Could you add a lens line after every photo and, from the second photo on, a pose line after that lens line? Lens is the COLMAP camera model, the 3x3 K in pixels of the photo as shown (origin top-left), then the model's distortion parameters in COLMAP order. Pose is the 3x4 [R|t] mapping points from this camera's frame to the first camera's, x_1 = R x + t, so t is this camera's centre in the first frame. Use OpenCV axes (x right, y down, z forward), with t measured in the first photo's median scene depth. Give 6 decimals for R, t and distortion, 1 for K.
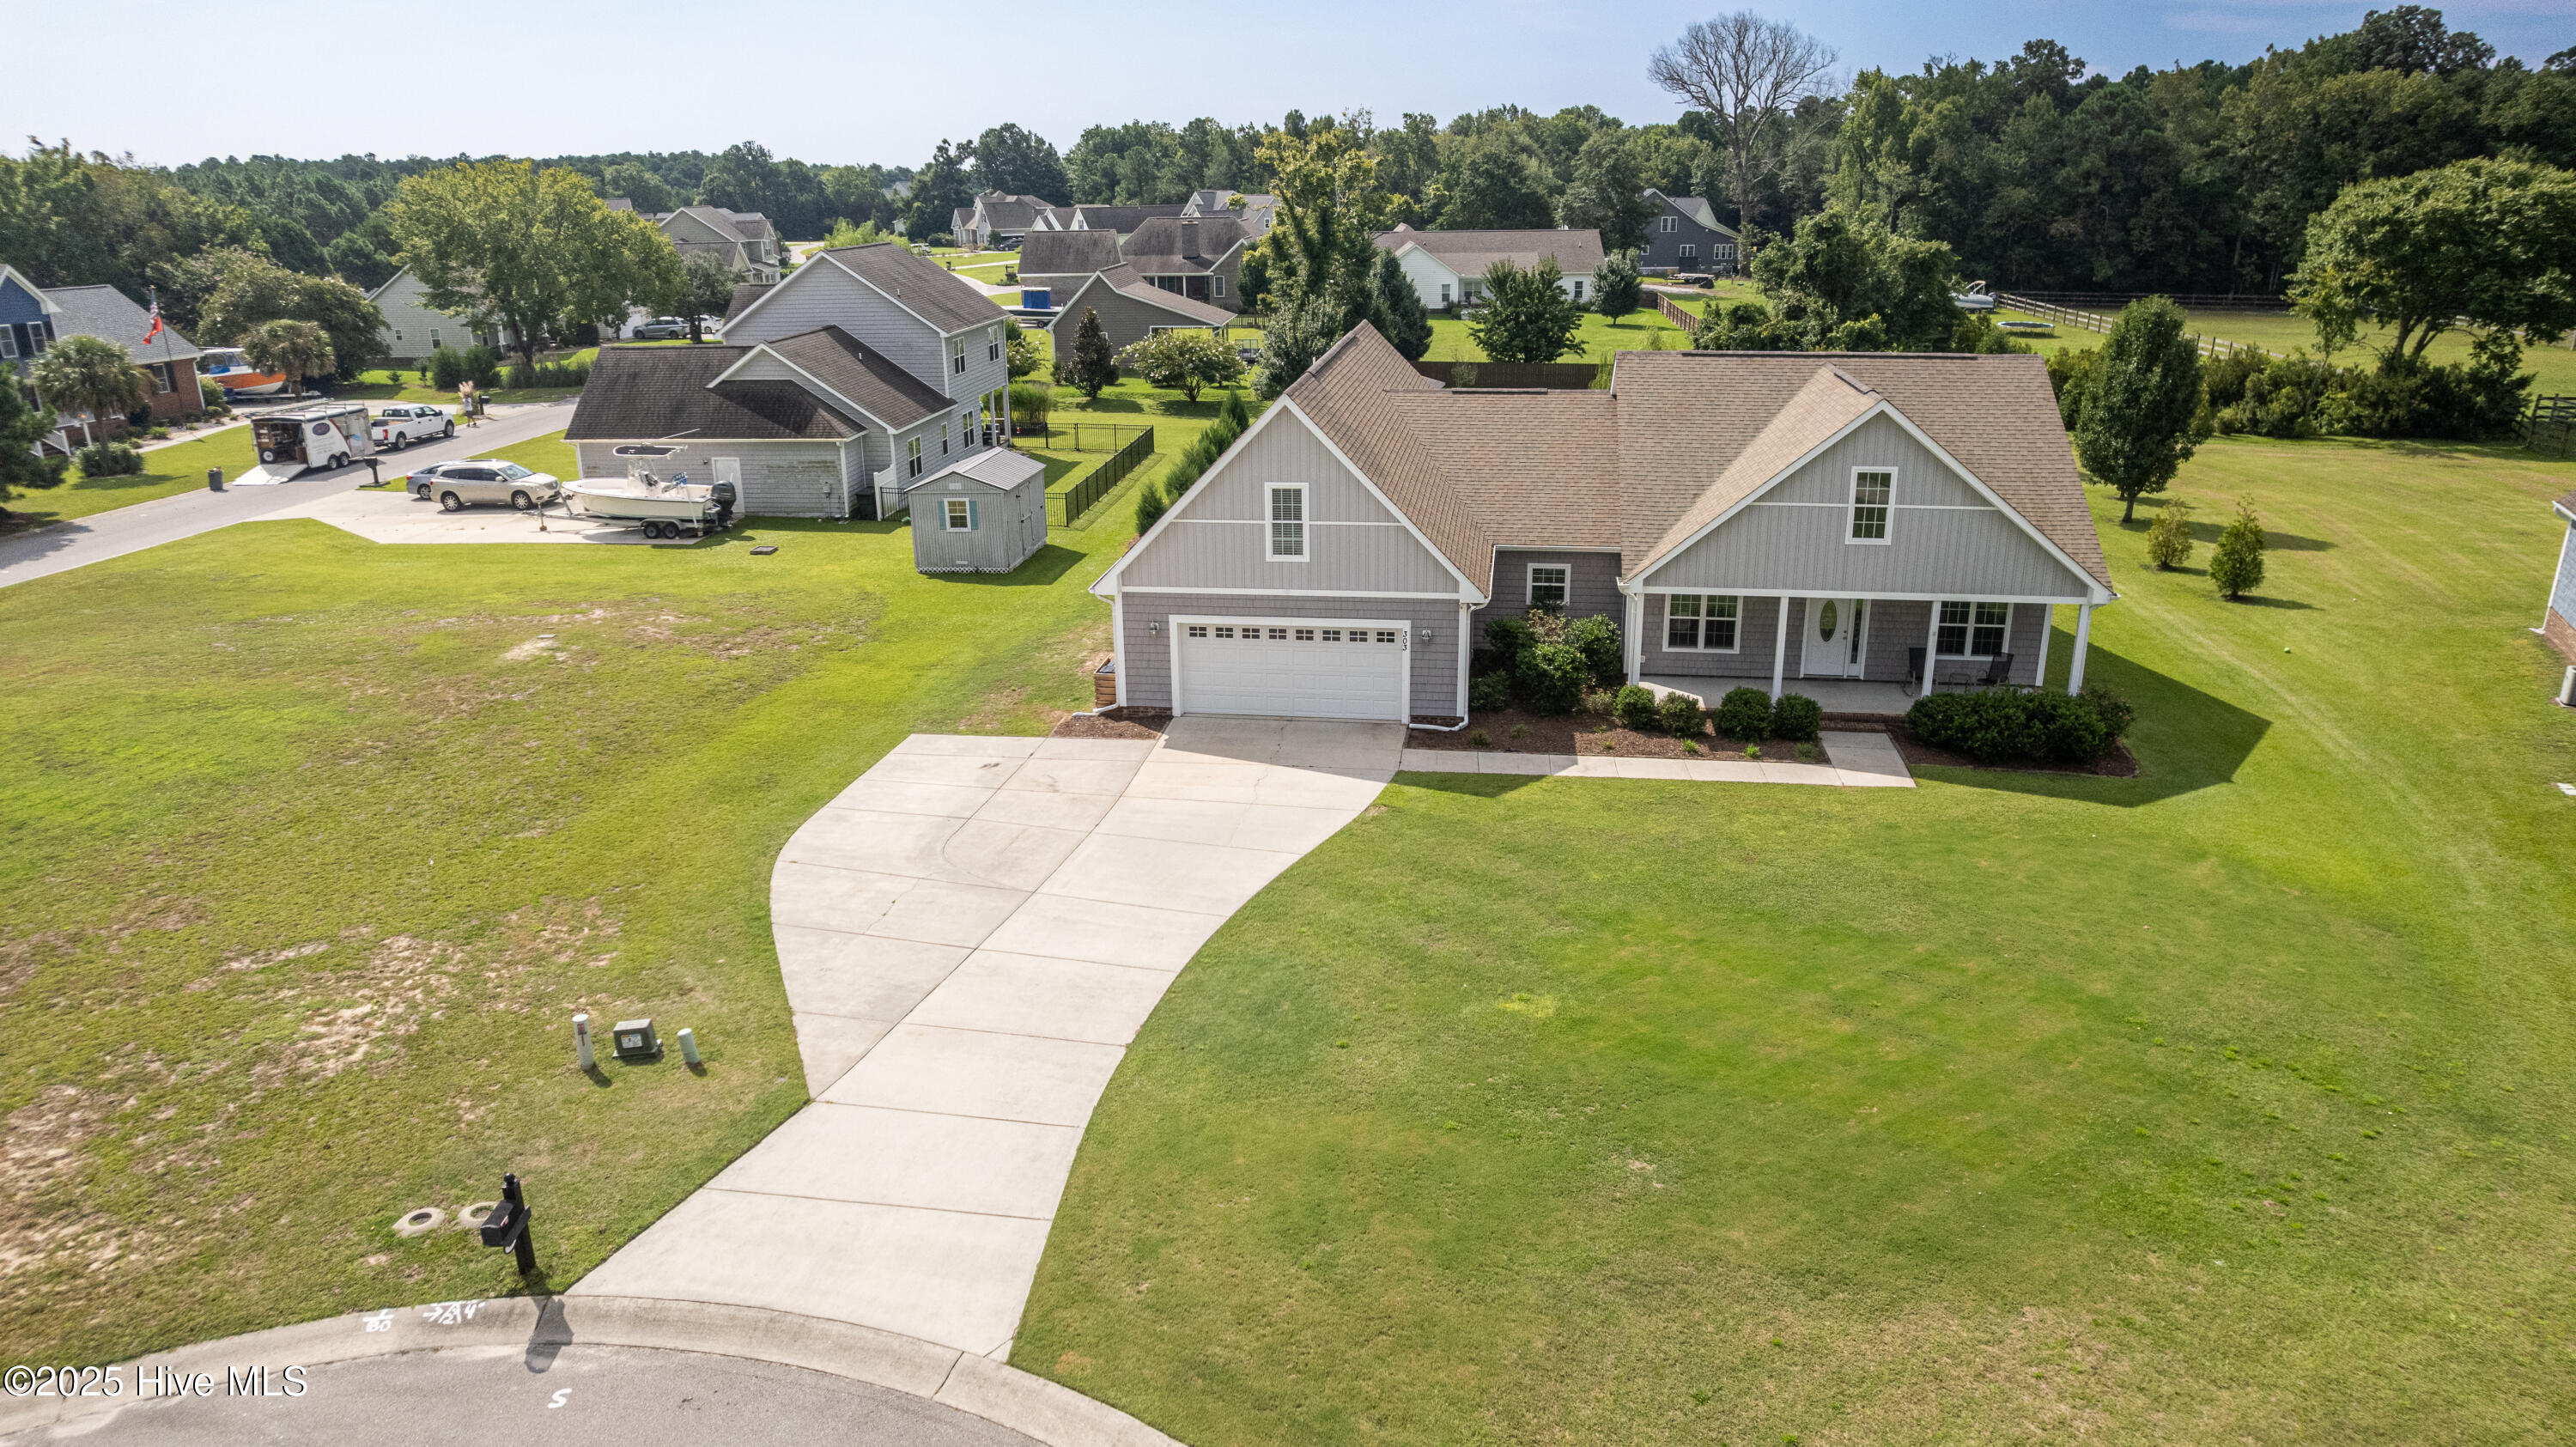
lens RADIAL K [[1650.1, 0, 1288.0], [0, 1650.1, 723.5], [0, 0, 1]] dist [-0.076239, 0.069619]
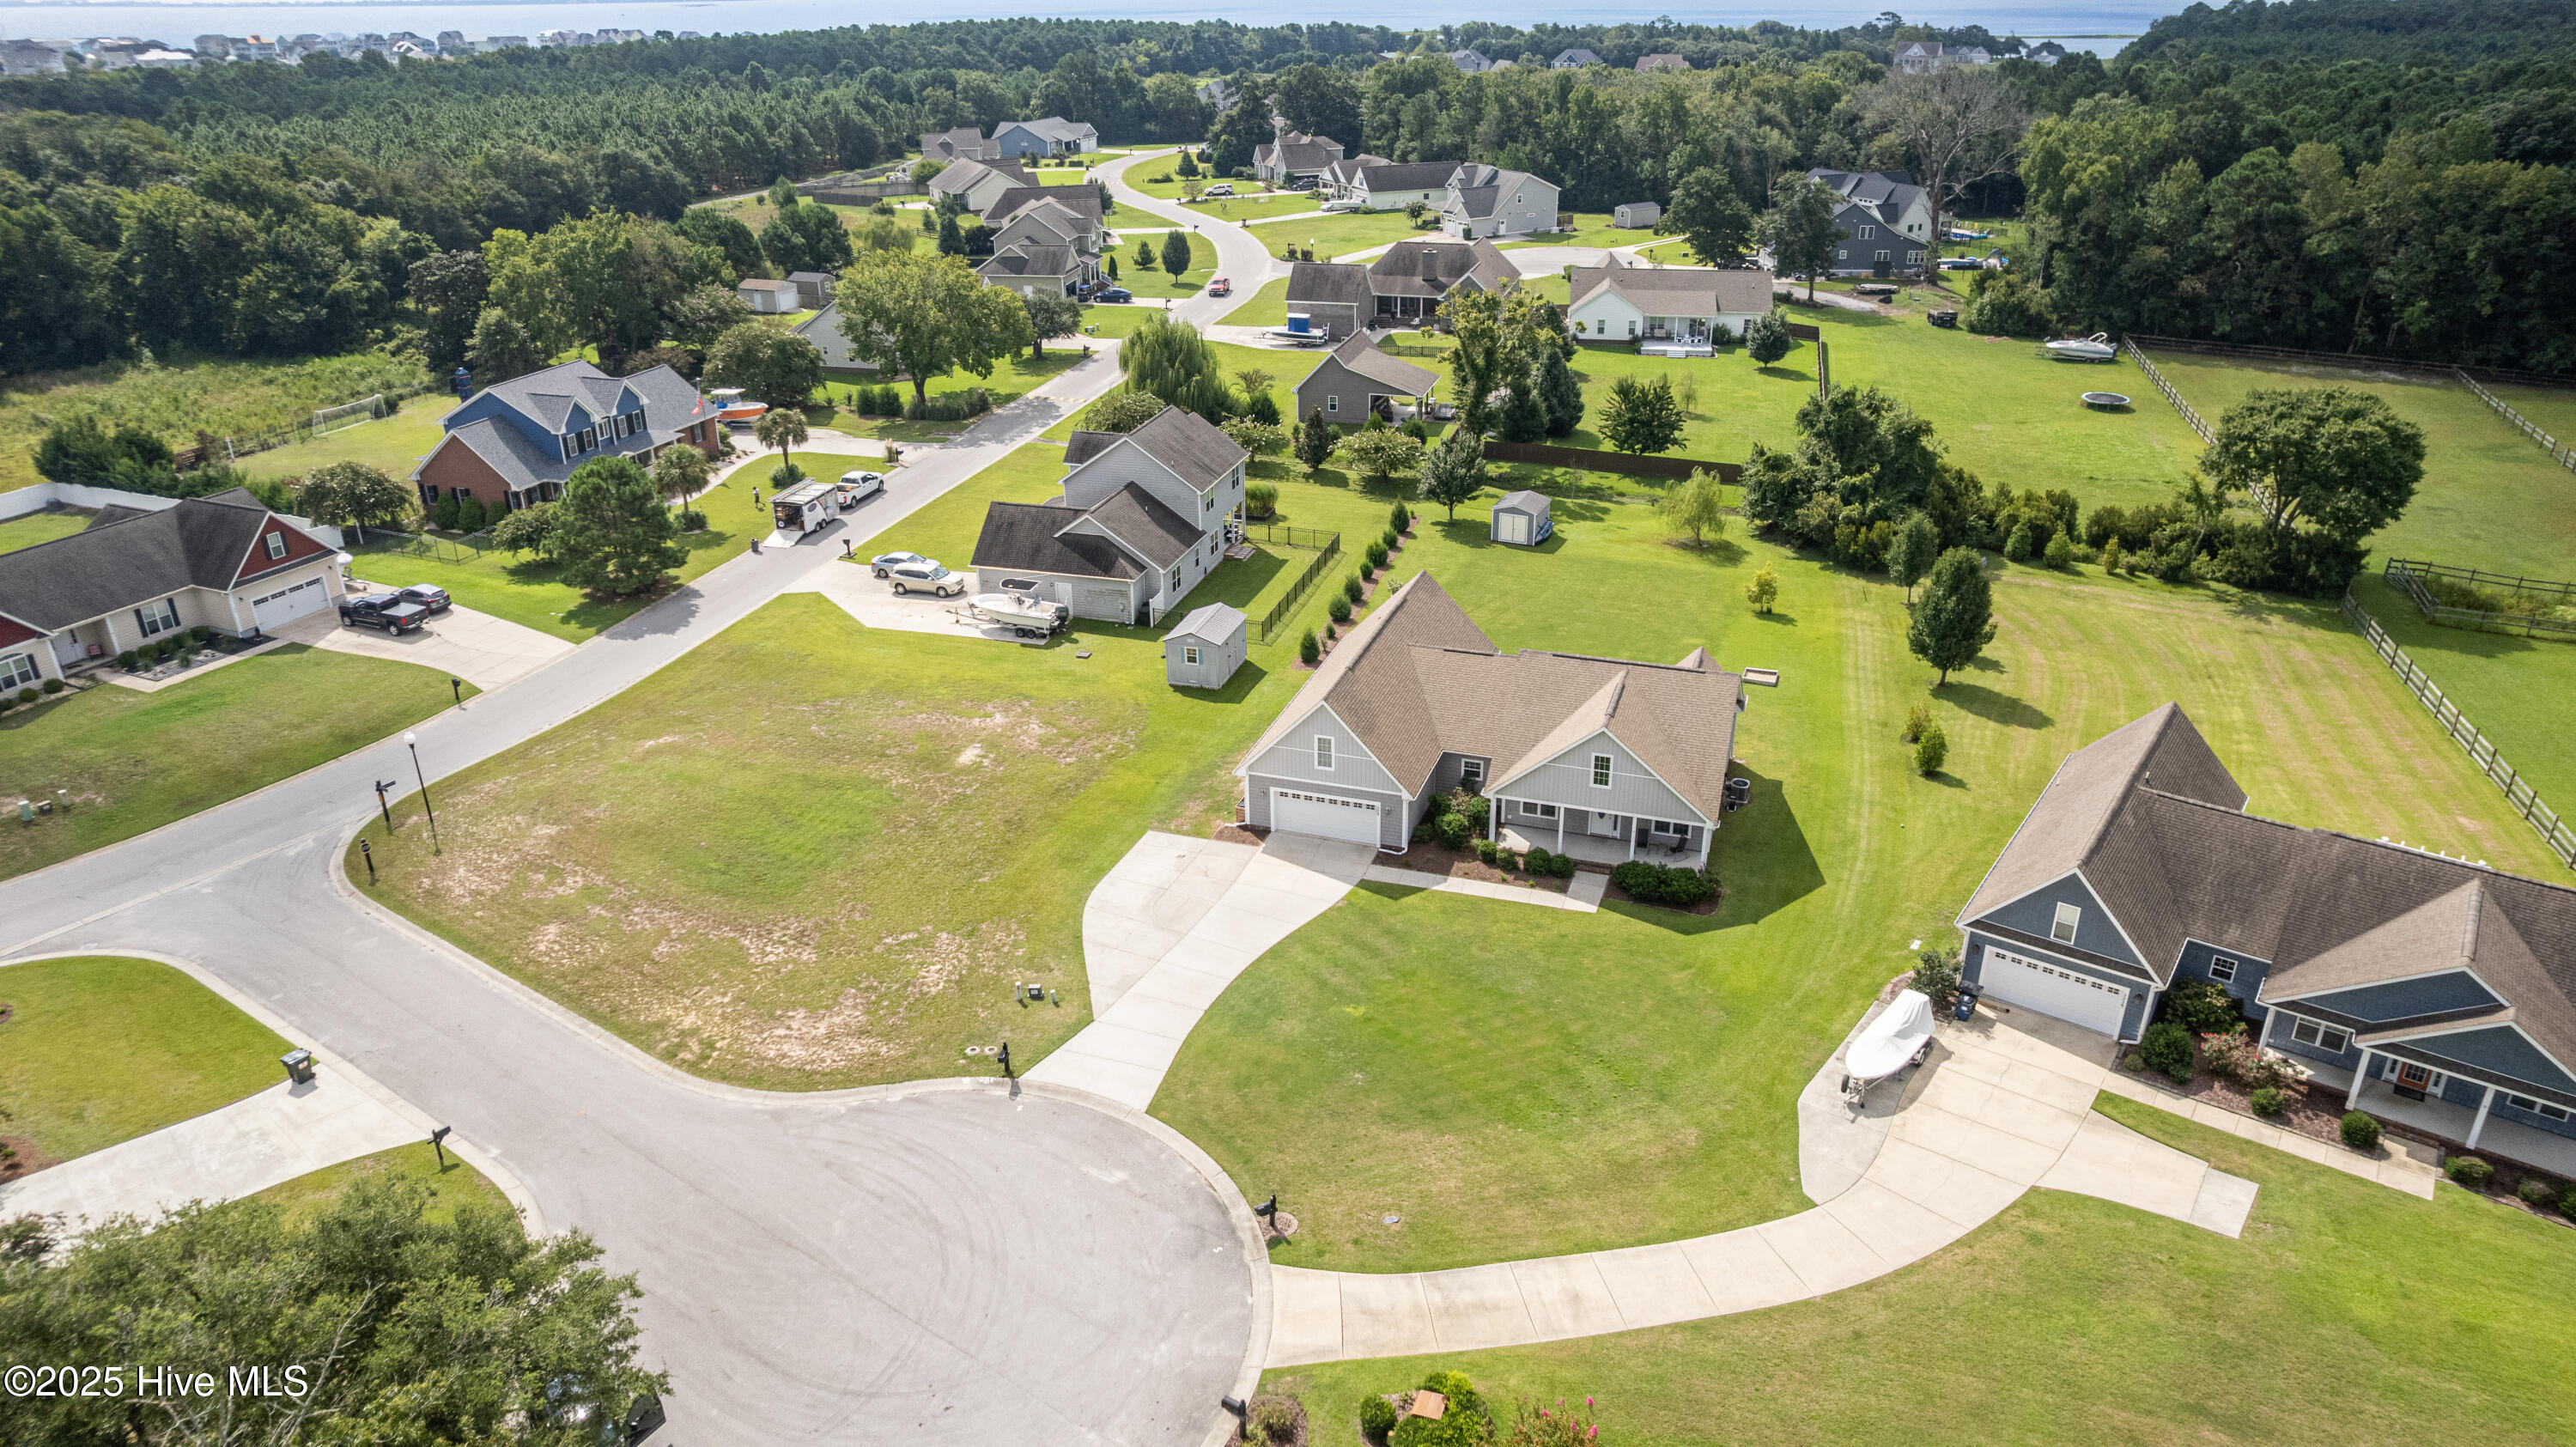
lens RADIAL K [[1650.1, 0, 1288.0], [0, 1650.1, 723.5], [0, 0, 1]] dist [-0.076239, 0.069619]
pose [[0.982314, 0.078266, -0.170097, 0.189583], [-0.058953, 0.991525, 0.115770, -0.245708], [0.177716, -0.103695, 0.978603, -0.658134]]
